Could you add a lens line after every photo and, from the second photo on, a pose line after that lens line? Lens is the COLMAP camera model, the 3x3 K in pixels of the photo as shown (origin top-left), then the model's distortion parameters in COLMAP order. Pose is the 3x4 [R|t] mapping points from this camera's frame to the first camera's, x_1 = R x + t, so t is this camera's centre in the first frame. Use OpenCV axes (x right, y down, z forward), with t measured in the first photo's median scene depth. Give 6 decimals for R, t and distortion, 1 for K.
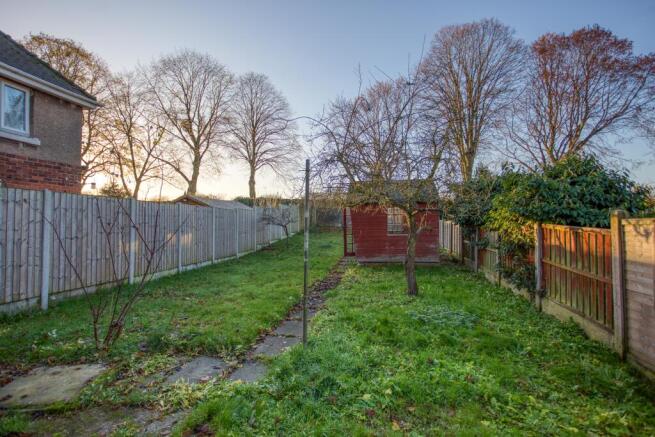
lens RADIAL K [[330.6, 0, 327.5], [0, 330.6, 218.5], [0, 0, 1]] dist [-0.000956, 0.000362]
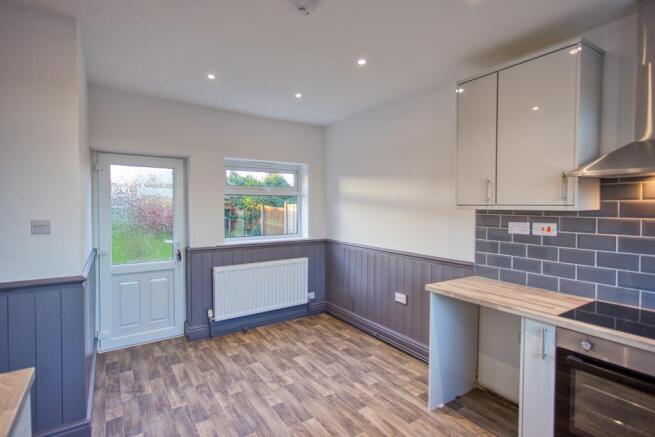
lens RADIAL K [[330.6, 0, 327.5], [0, 330.6, 218.5], [0, 0, 1]] dist [-0.000956, 0.000362]
pose [[0.728250, -0.020760, 0.684997, -0.546784], [-0.017875, 0.998626, 0.049269, -0.014328], [-0.685078, -0.048124, 0.726878, -0.887646]]
